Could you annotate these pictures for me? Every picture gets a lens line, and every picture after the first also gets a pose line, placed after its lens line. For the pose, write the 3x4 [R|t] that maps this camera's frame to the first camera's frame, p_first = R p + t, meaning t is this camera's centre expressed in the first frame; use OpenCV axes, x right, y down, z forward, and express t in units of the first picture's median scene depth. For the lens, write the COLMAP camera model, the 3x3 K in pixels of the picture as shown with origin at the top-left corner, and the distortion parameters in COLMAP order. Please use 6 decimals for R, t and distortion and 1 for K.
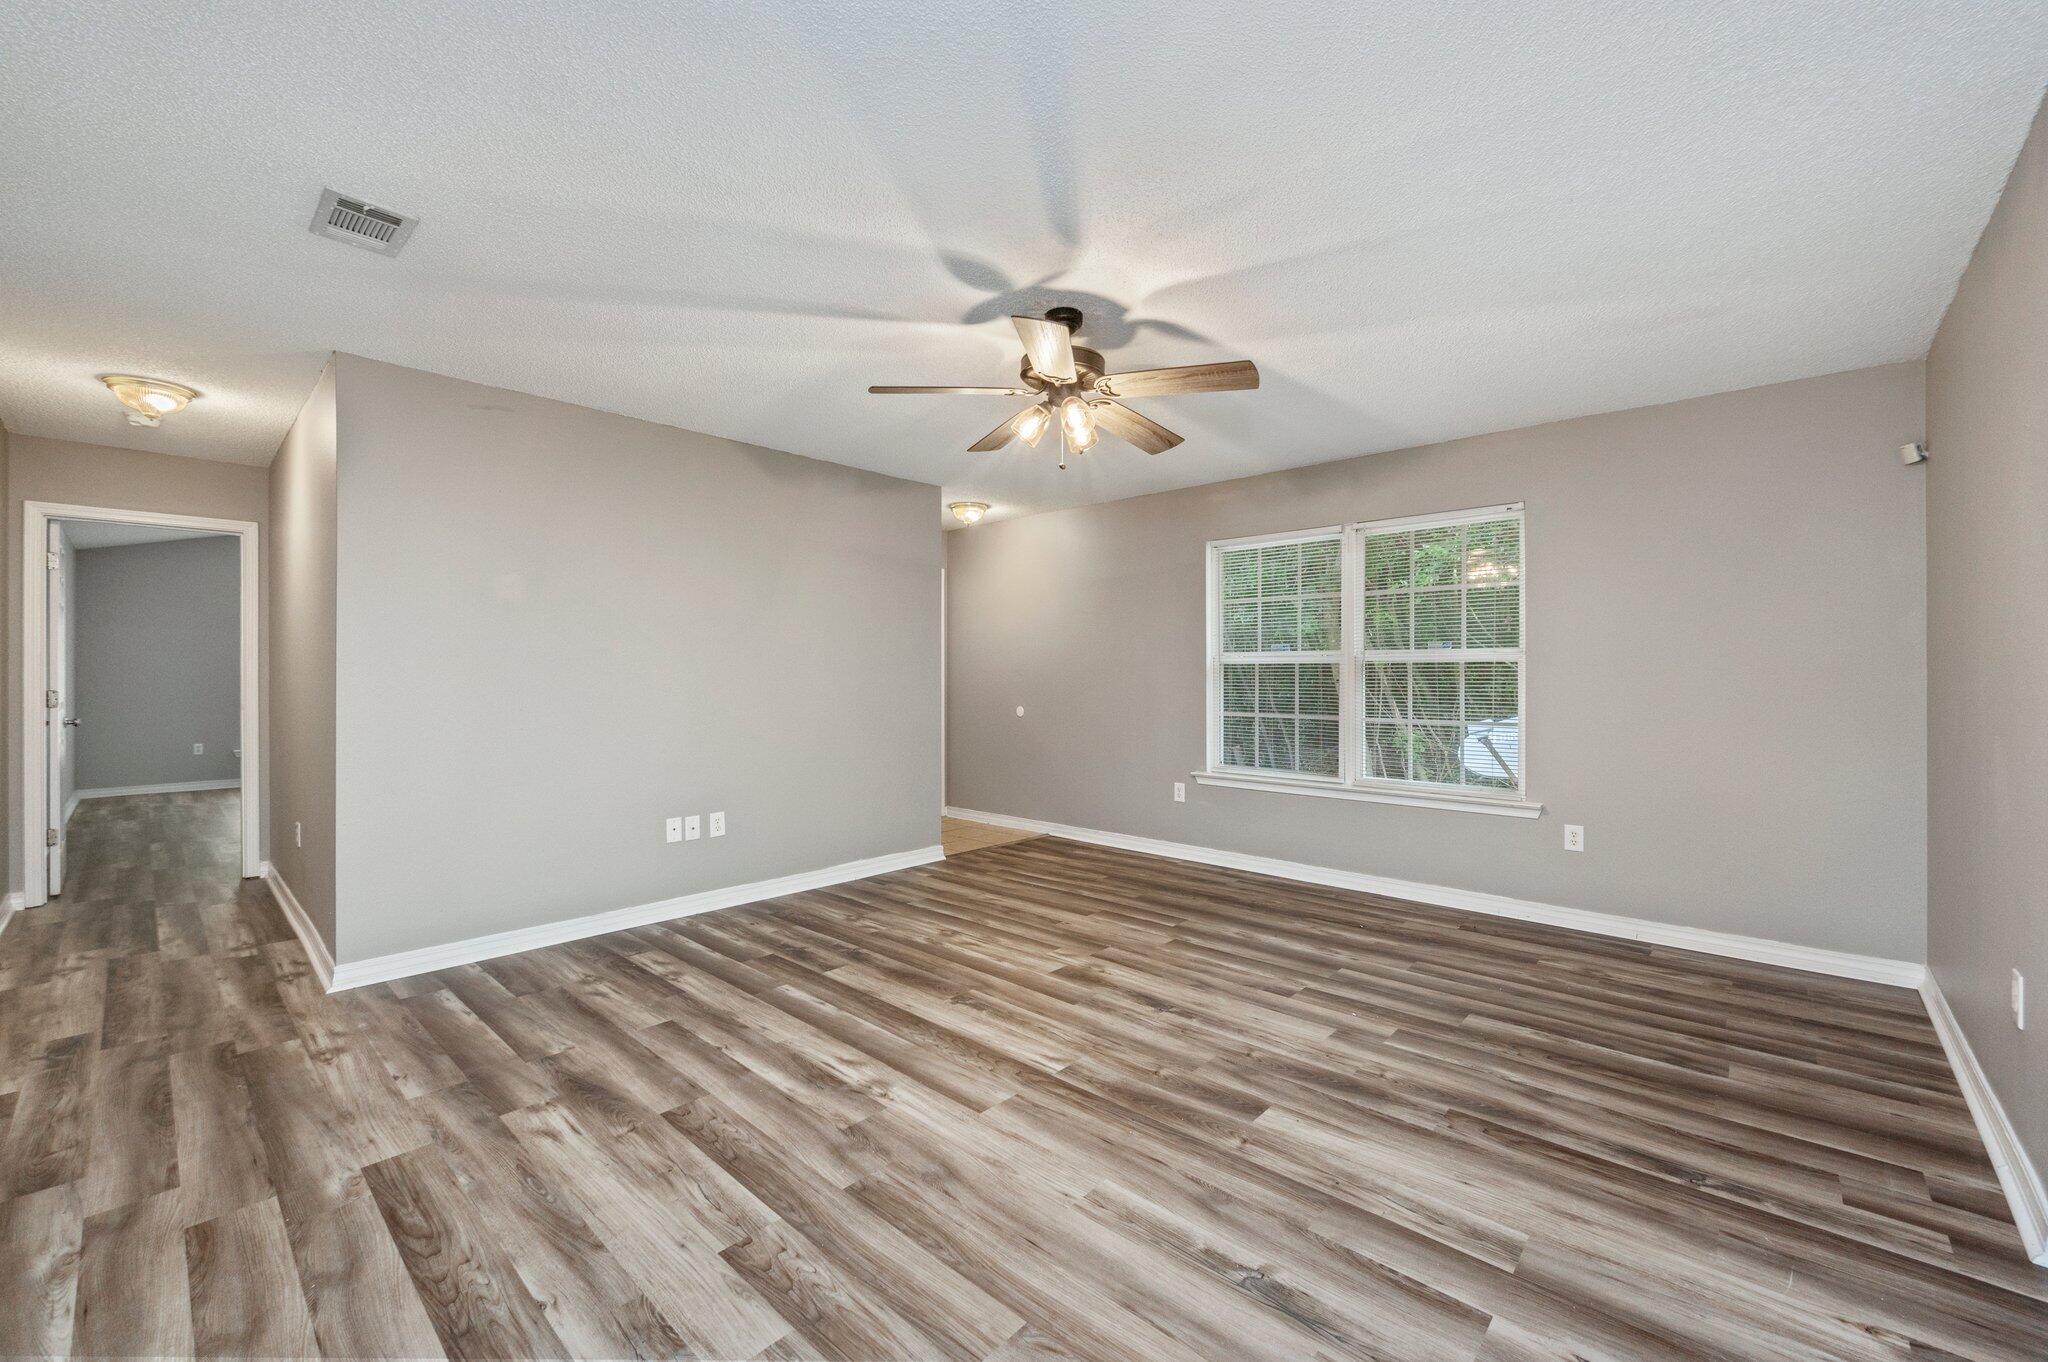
lens RADIAL K [[823.3, 0, 1017.1], [0, 823.3, 674.8], [0, 0, 1]] dist [-0.003701, 0.000075]
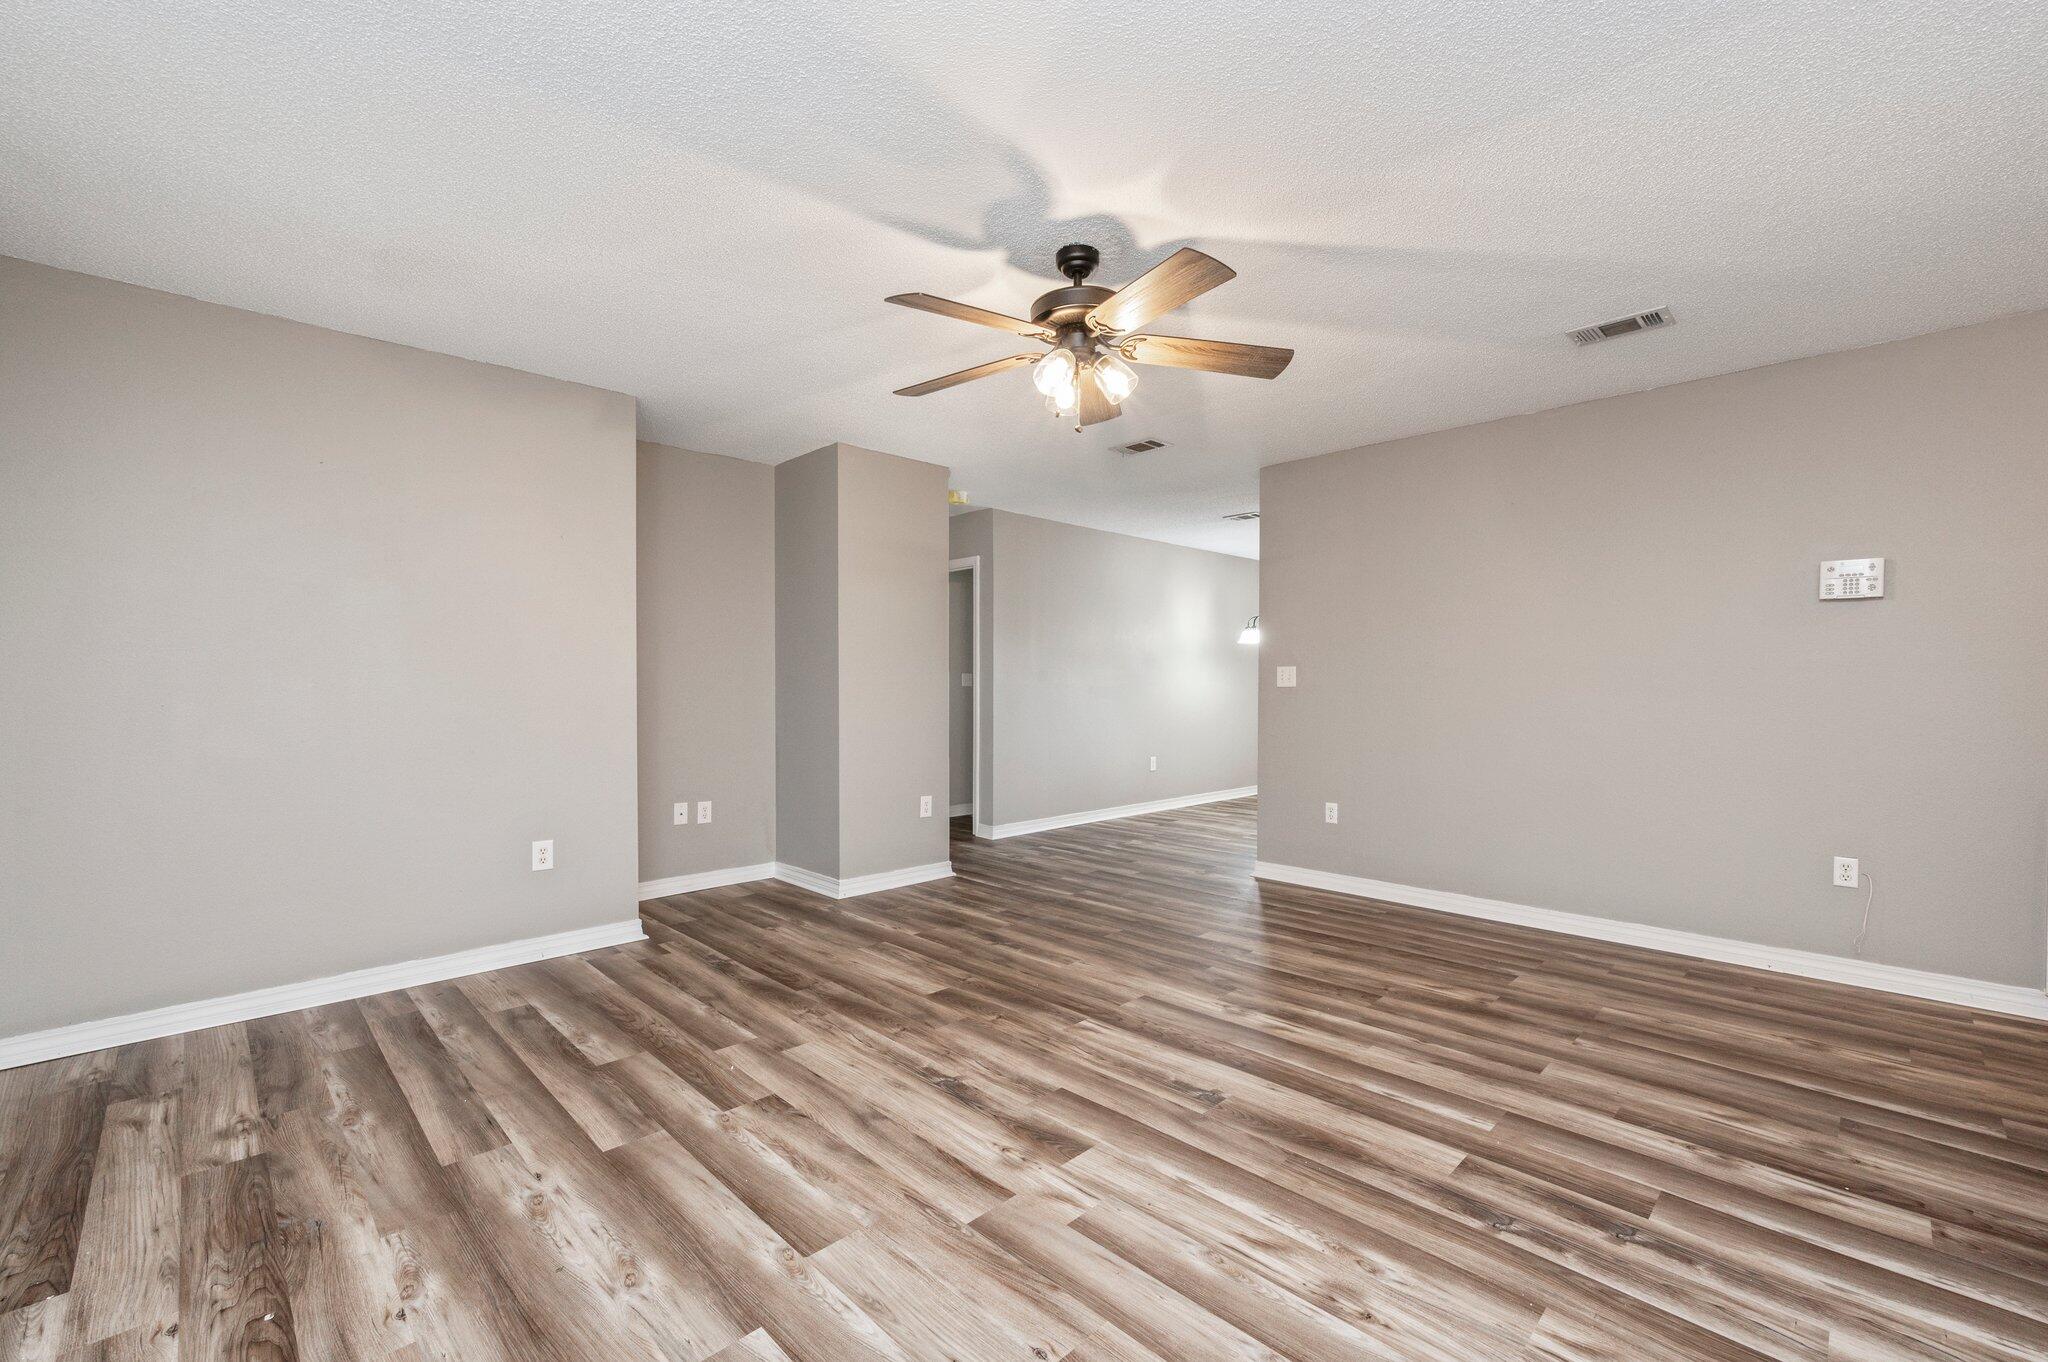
lens RADIAL K [[850.4, 0, 1025.3], [0, 850.4, 698.6], [0, 0, 1]] dist [-0.008677, 0.000645]
pose [[-0.999110, -0.000398, 0.042189, 0.080458], [0.000249, 0.999883, 0.015317, 0.021687], [-0.042190, 0.015314, -0.998992, 2.090185]]
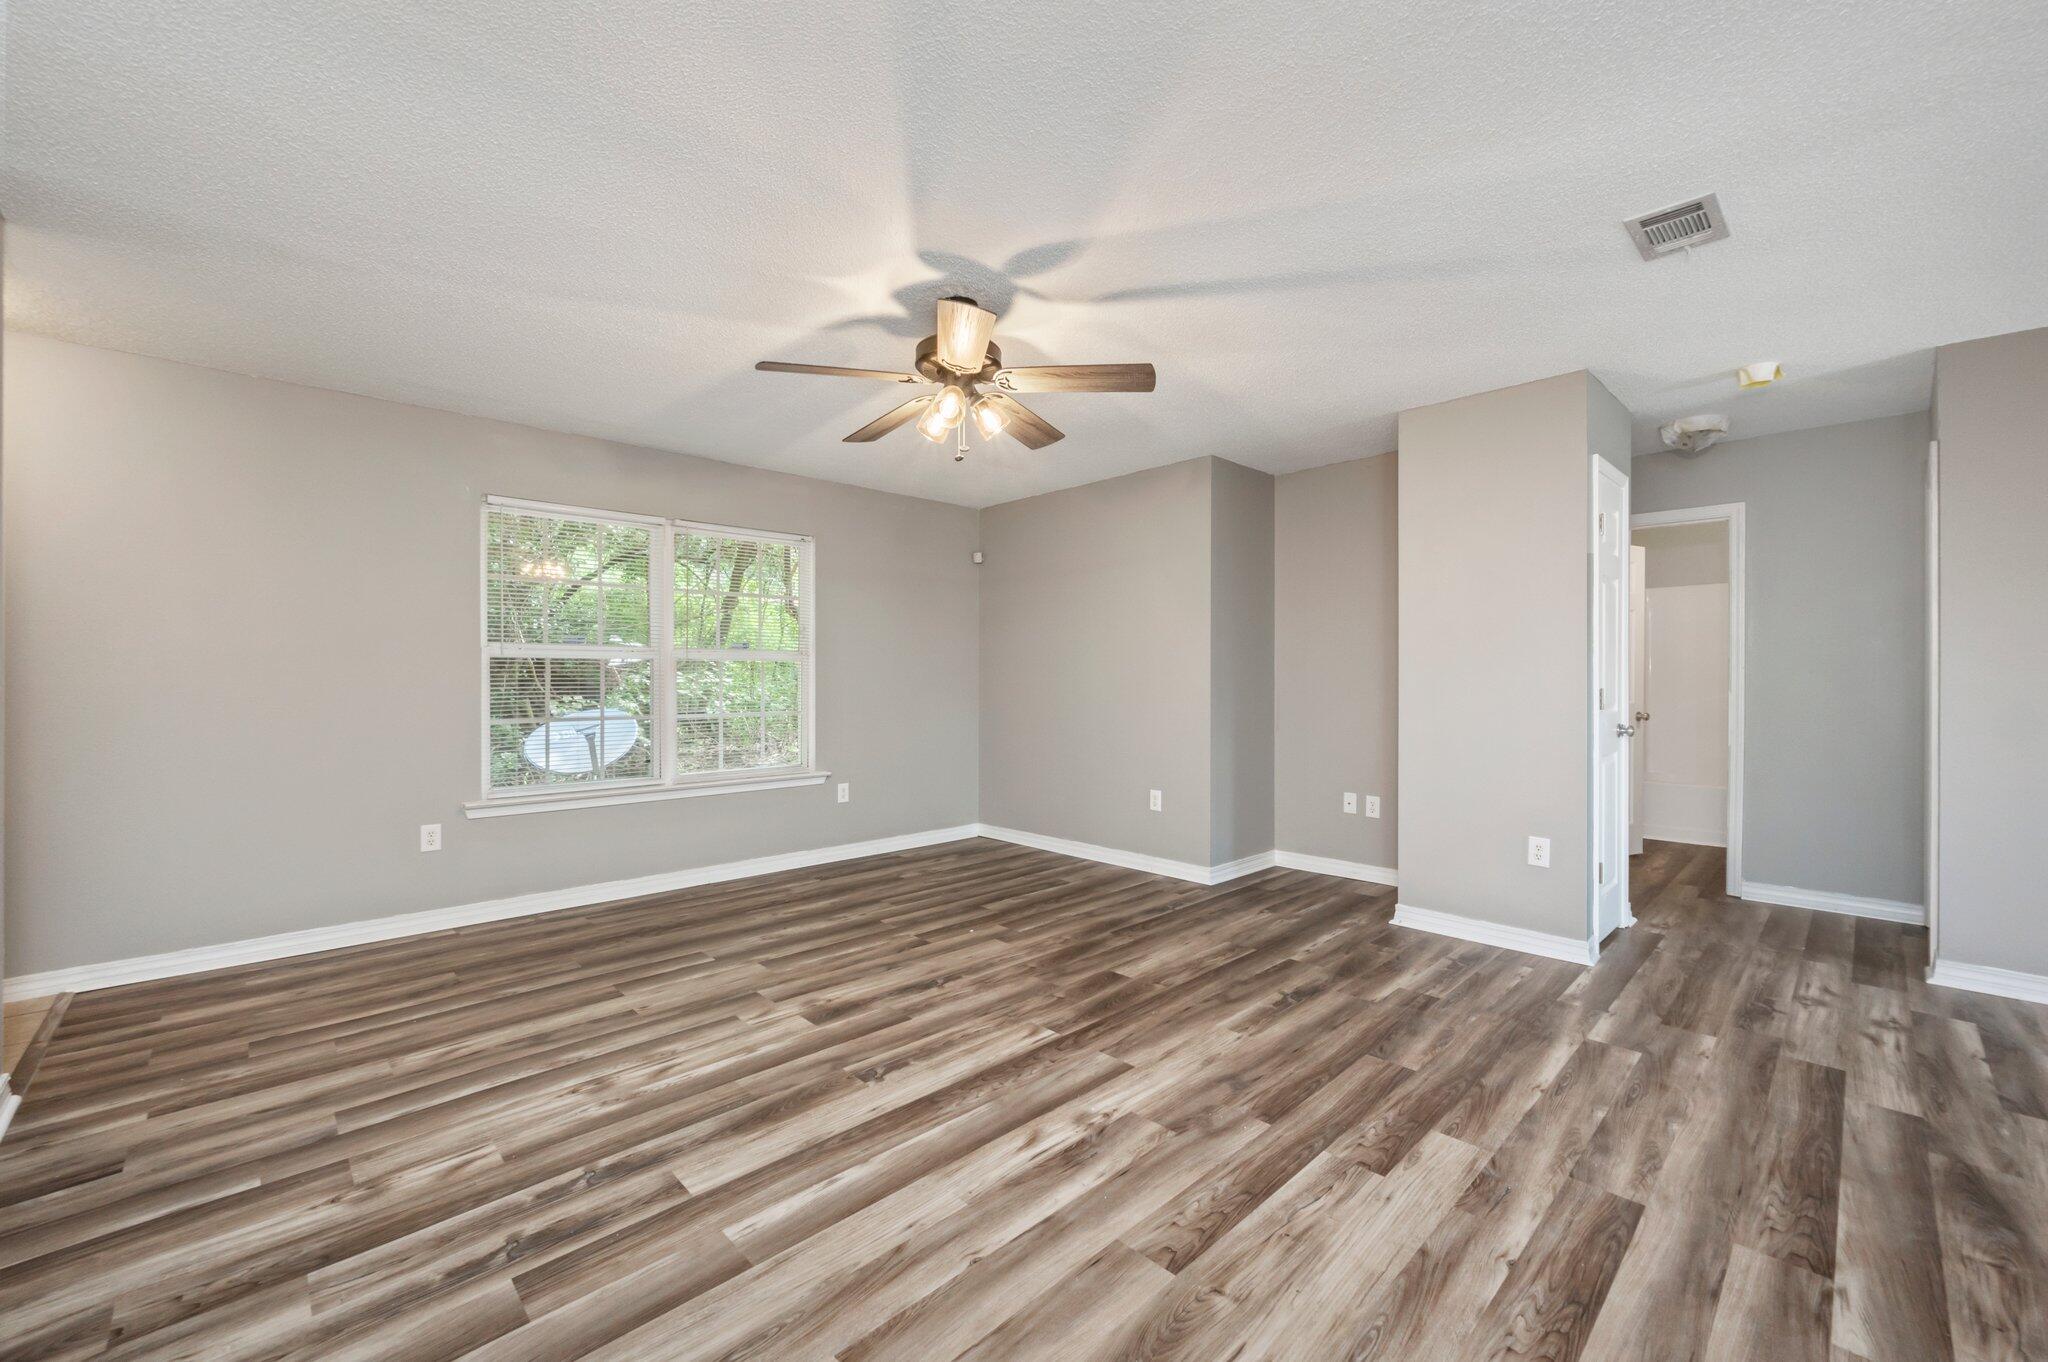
lens RADIAL K [[823.3, 0, 1026.4], [0, 823.3, 678.0], [0, 0, 1]] dist [-0.003701, 0.000075]
pose [[0.053977, -0.002787, 0.998538, -1.009068], [-0.000416, 0.999996, 0.002813, 0.006477], [-0.998542, -0.000568, 0.053976, 0.948422]]
